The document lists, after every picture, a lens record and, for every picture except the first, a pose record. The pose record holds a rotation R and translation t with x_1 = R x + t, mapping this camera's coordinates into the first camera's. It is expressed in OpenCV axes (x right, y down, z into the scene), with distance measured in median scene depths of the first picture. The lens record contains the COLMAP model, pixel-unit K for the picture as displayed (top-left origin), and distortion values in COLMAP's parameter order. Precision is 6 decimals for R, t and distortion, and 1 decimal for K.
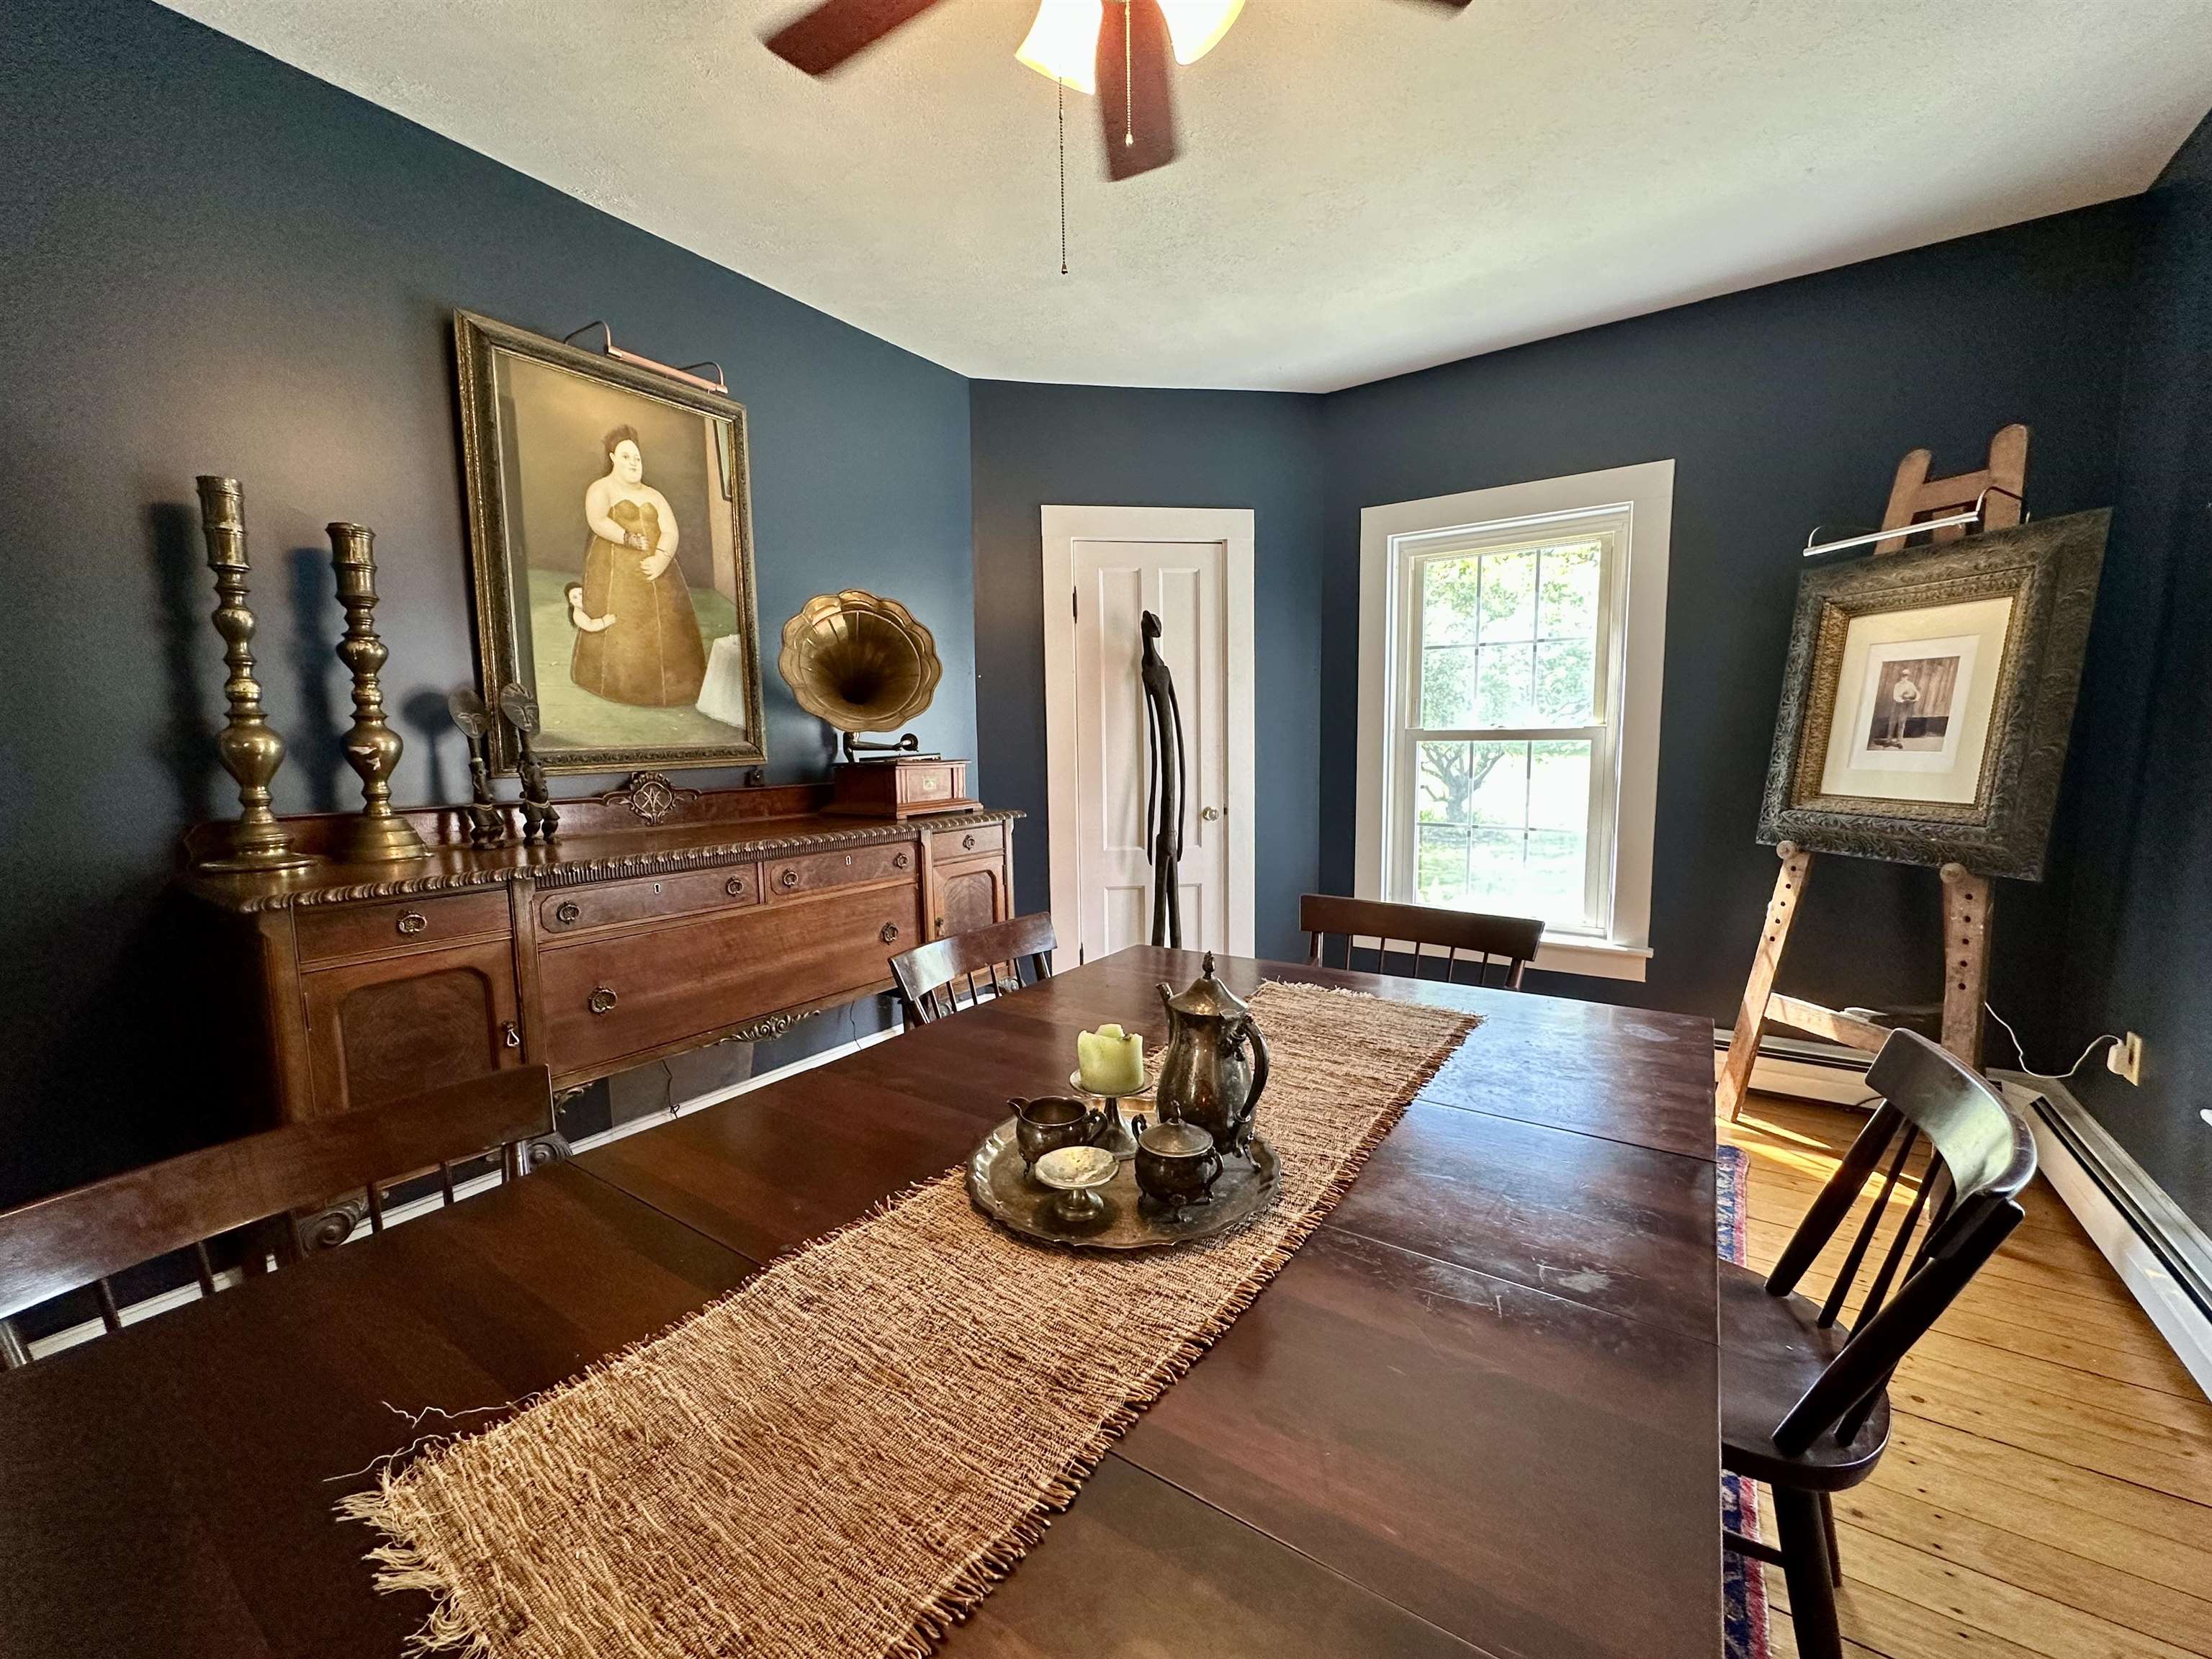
lens RADIAL K [[879.6, 0, 1110.1], [0, 879.6, 828.2], [0, 0, 1]] dist [-0.003545, 0.000366]
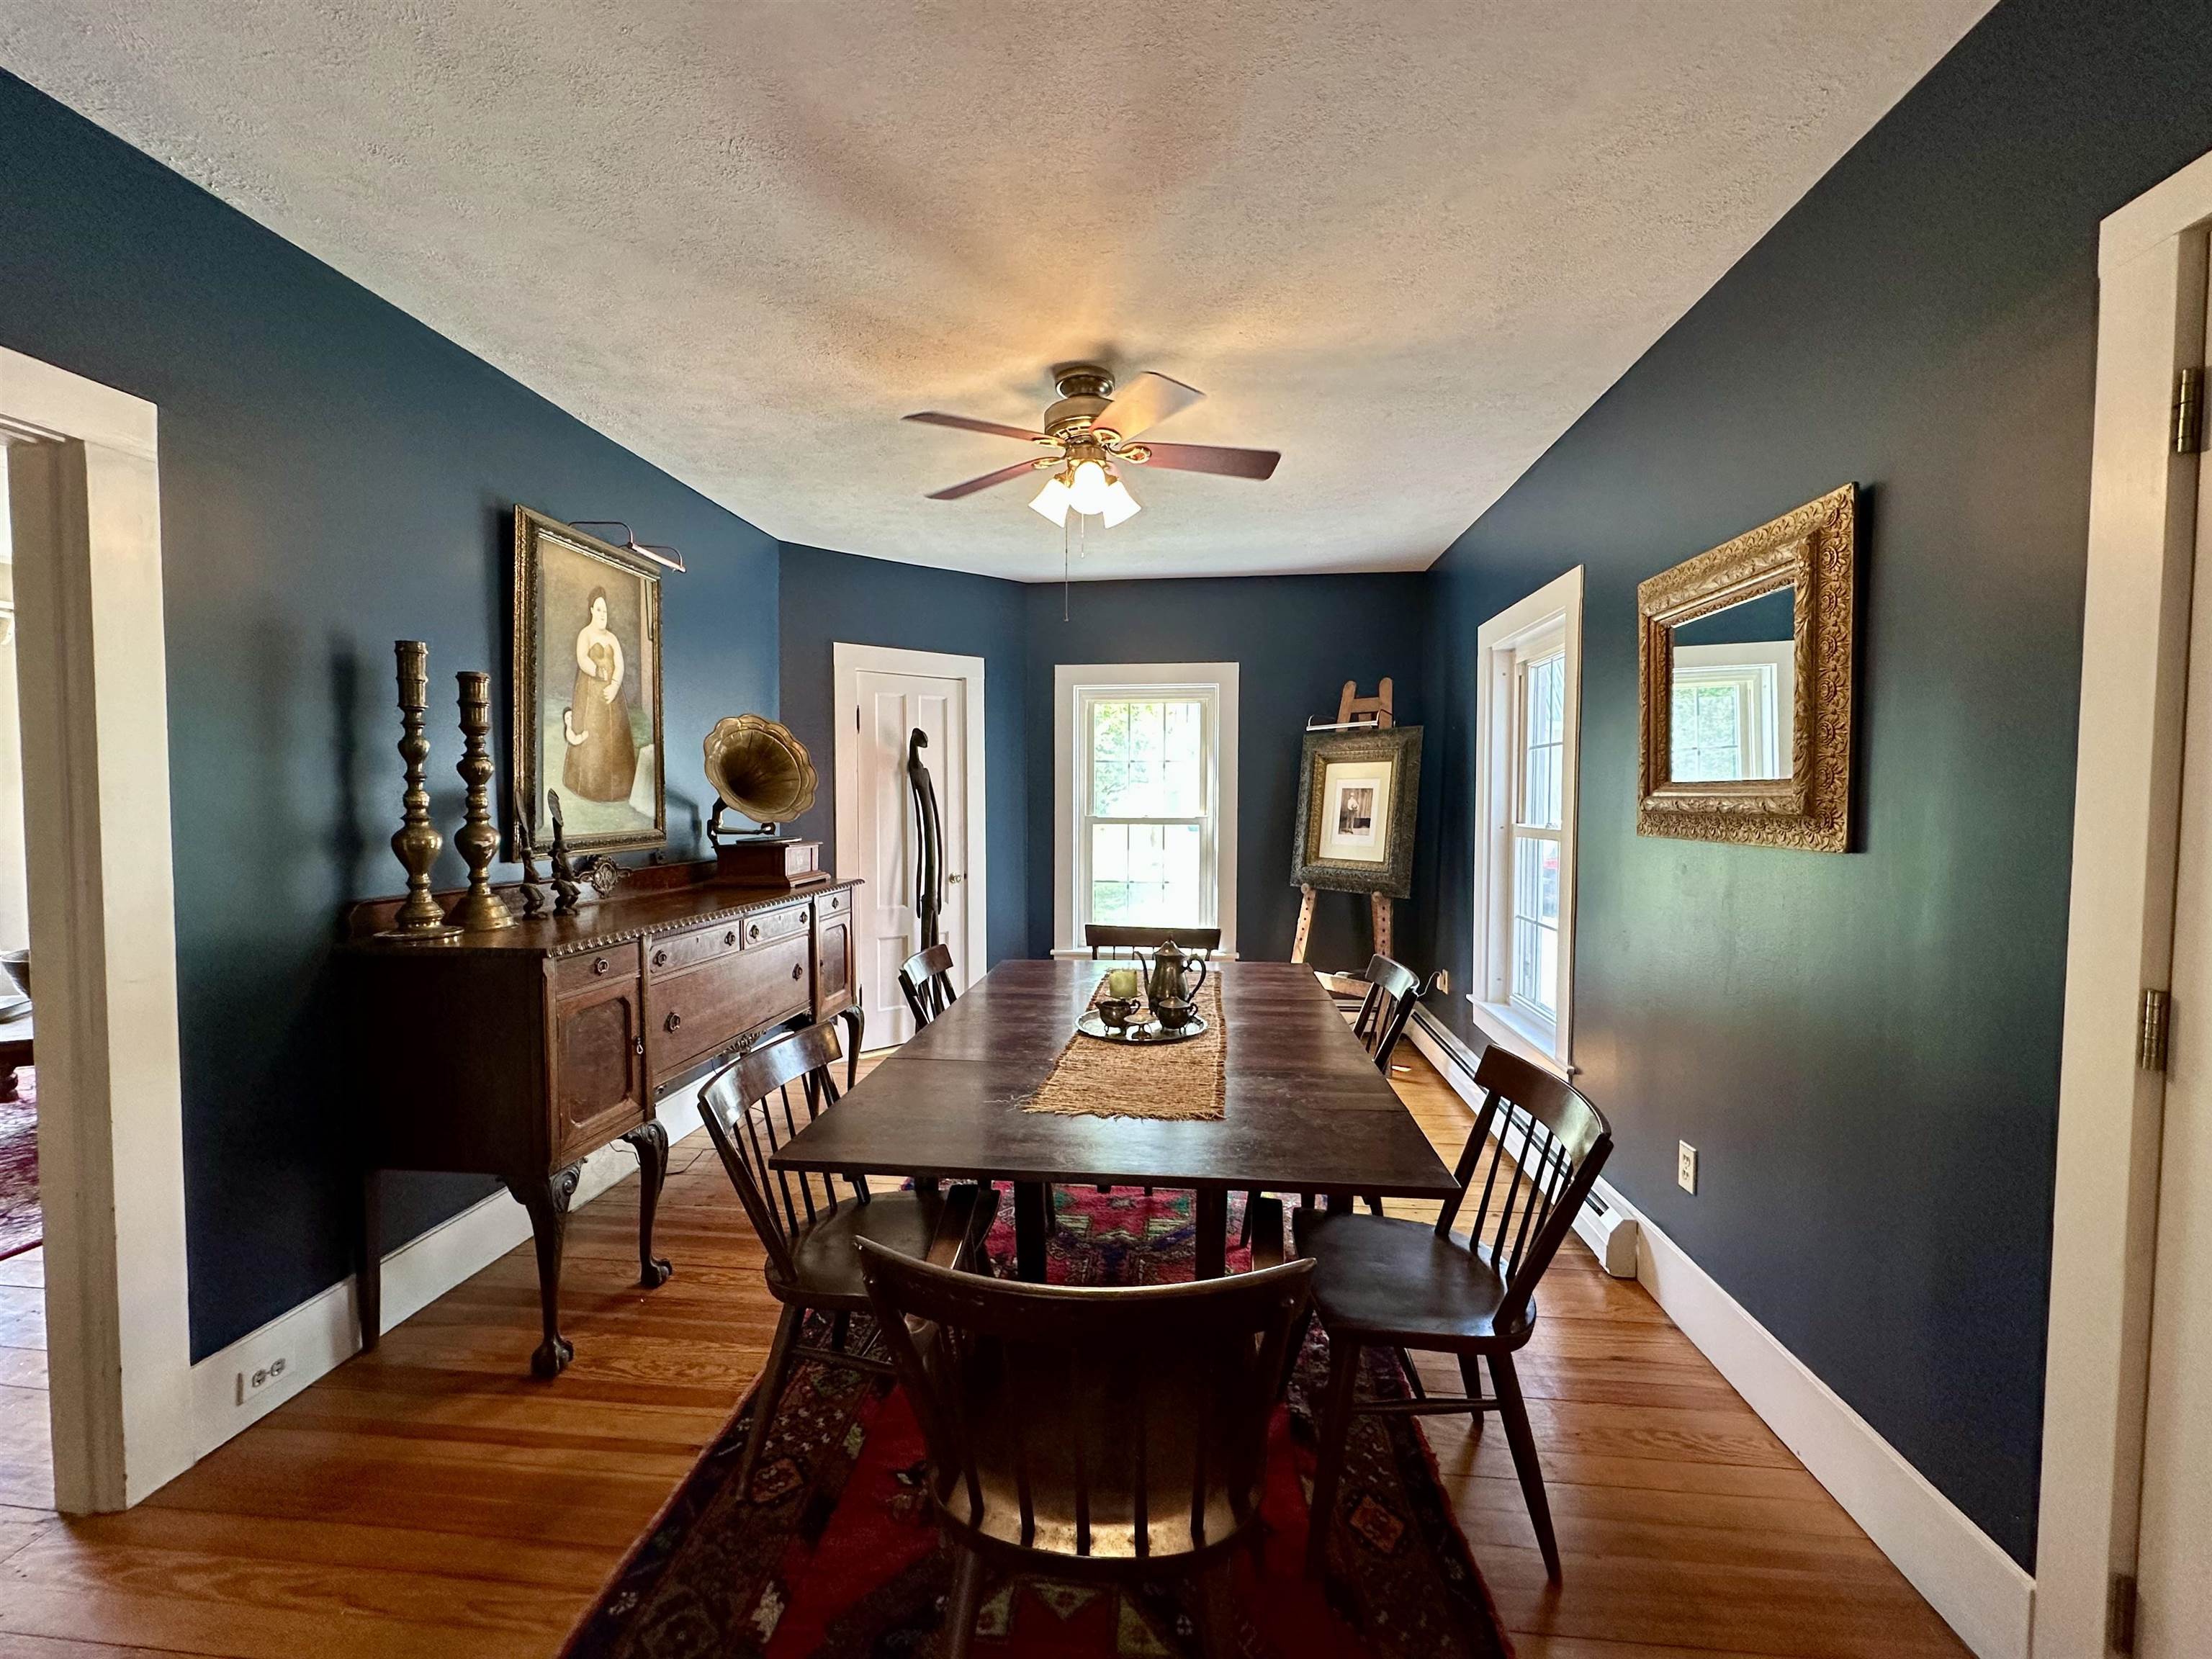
lens RADIAL K [[879.6, 0, 1105.8], [0, 879.6, 830.9], [0, 0, 1]] dist [-0.003545, 0.000366]
pose [[0.878999, -0.001563, 0.476822, -0.485558], [0.035102, 0.997493, -0.061439, 0.003361], [-0.475530, 0.070742, 0.876850, -0.428555]]
